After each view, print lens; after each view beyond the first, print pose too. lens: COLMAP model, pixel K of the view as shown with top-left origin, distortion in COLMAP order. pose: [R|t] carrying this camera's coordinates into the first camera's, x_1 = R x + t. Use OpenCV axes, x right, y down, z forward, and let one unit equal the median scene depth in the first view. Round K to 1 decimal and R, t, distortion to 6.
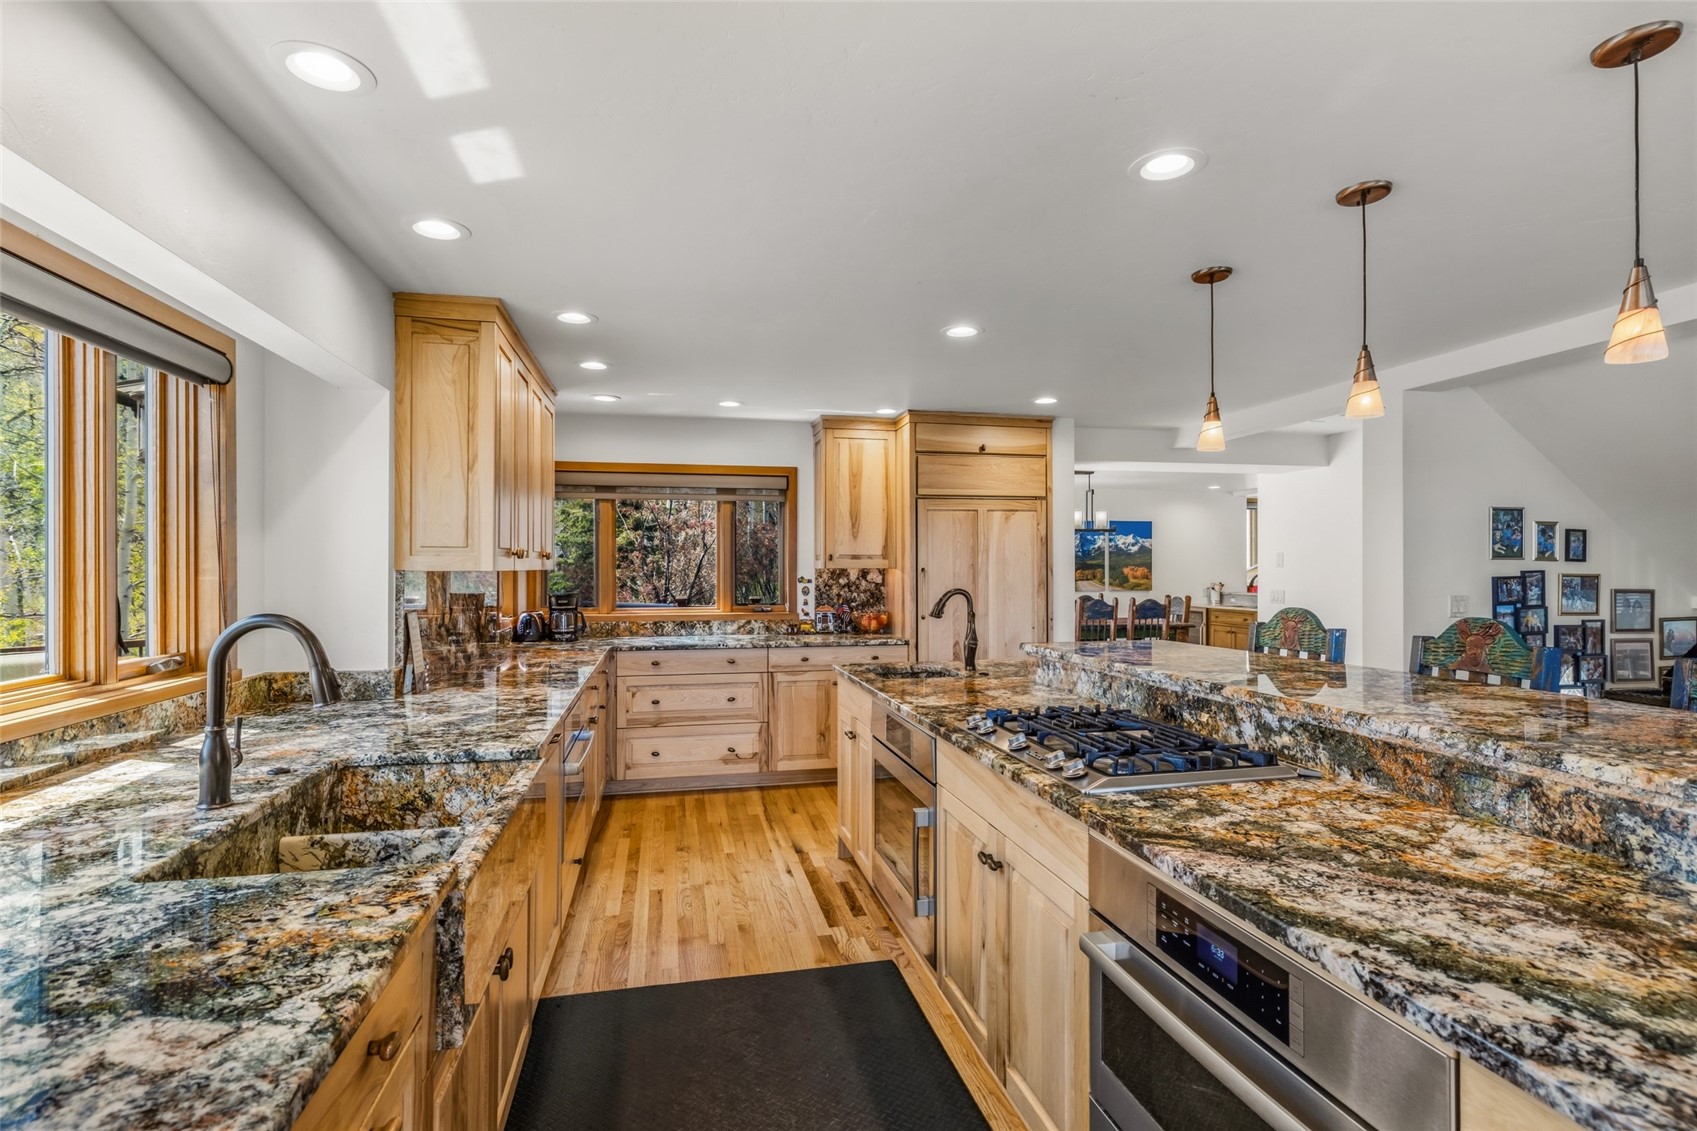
lens RADIAL K [[767.6, 0, 848.5], [0, 767.6, 565.5], [0, 0, 1]] dist [-0.000626, -0.000181]
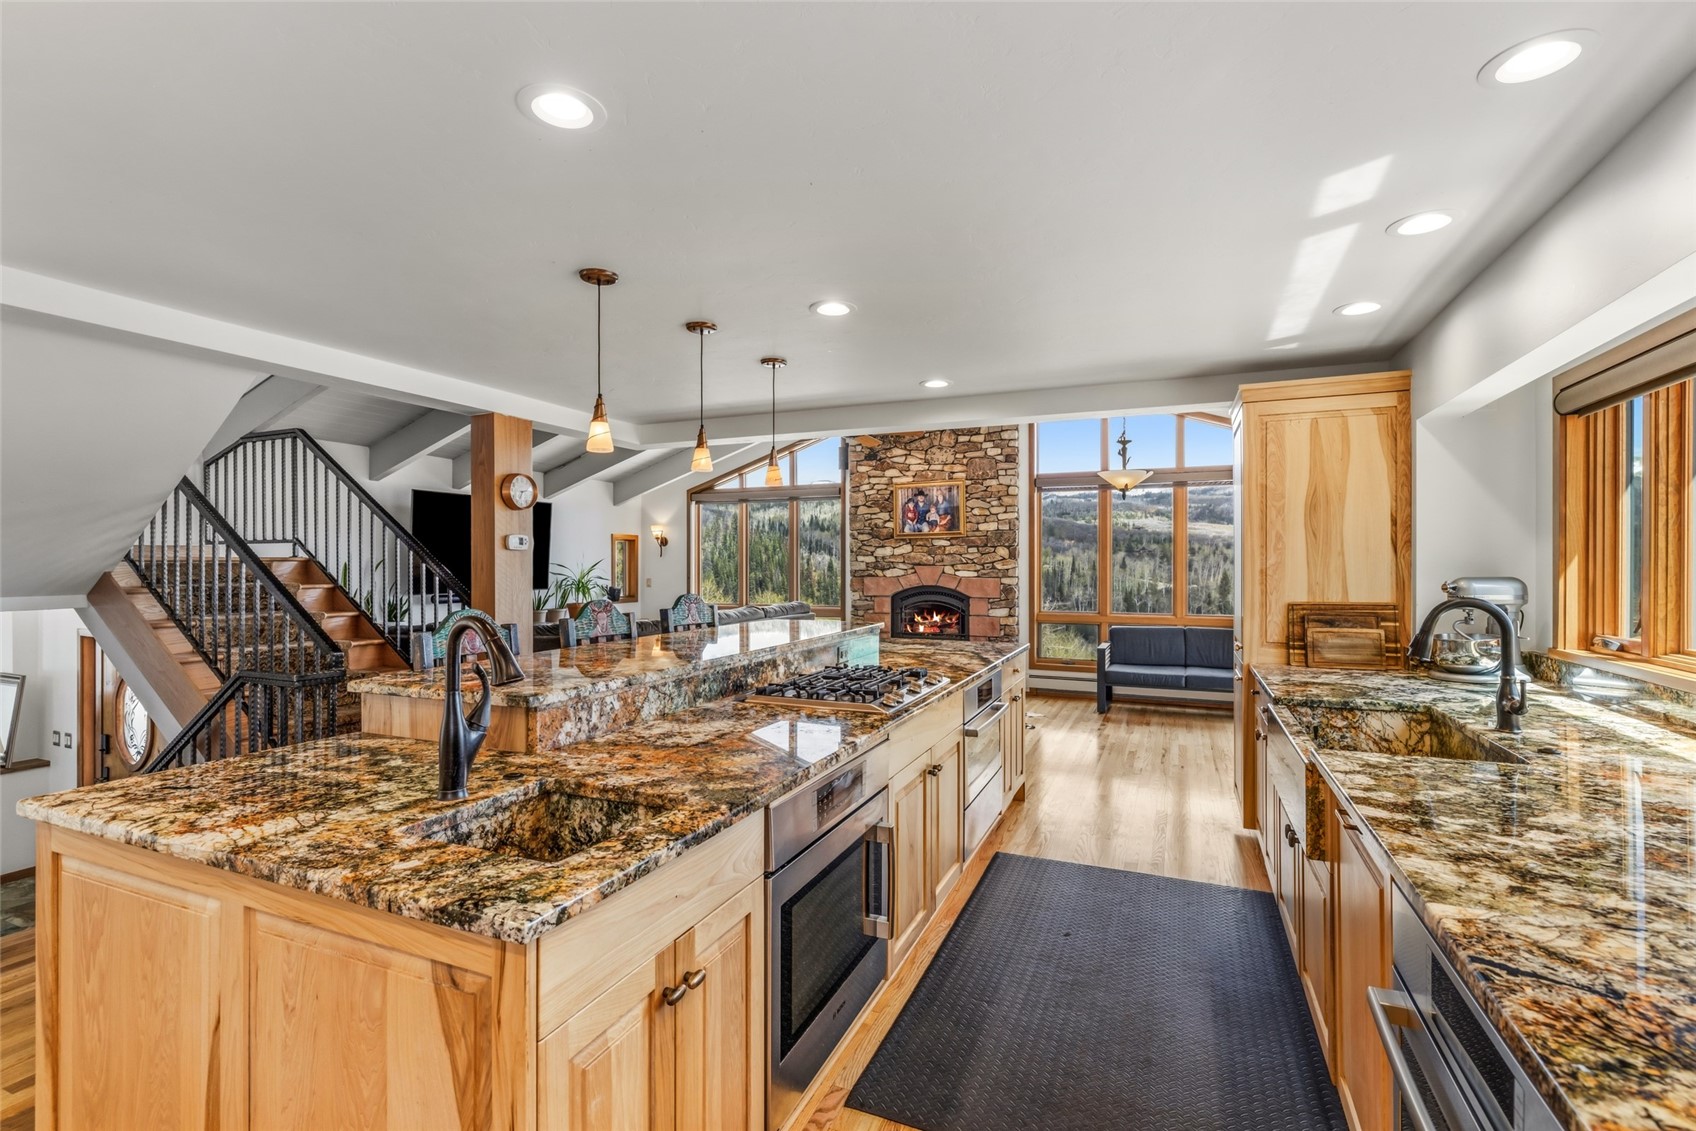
lens RADIAL K [[767.1, 0, 848.0], [0, 767.1, 565.5], [0, 0, 1]] dist [-0.000626, -0.000181]
pose [[-0.802294, -0.000161, 0.596928, -0.512822], [-0.000373, 1.000000, -0.000231, 0.002519], [-0.596928, -0.000407, -0.802294, 2.142926]]
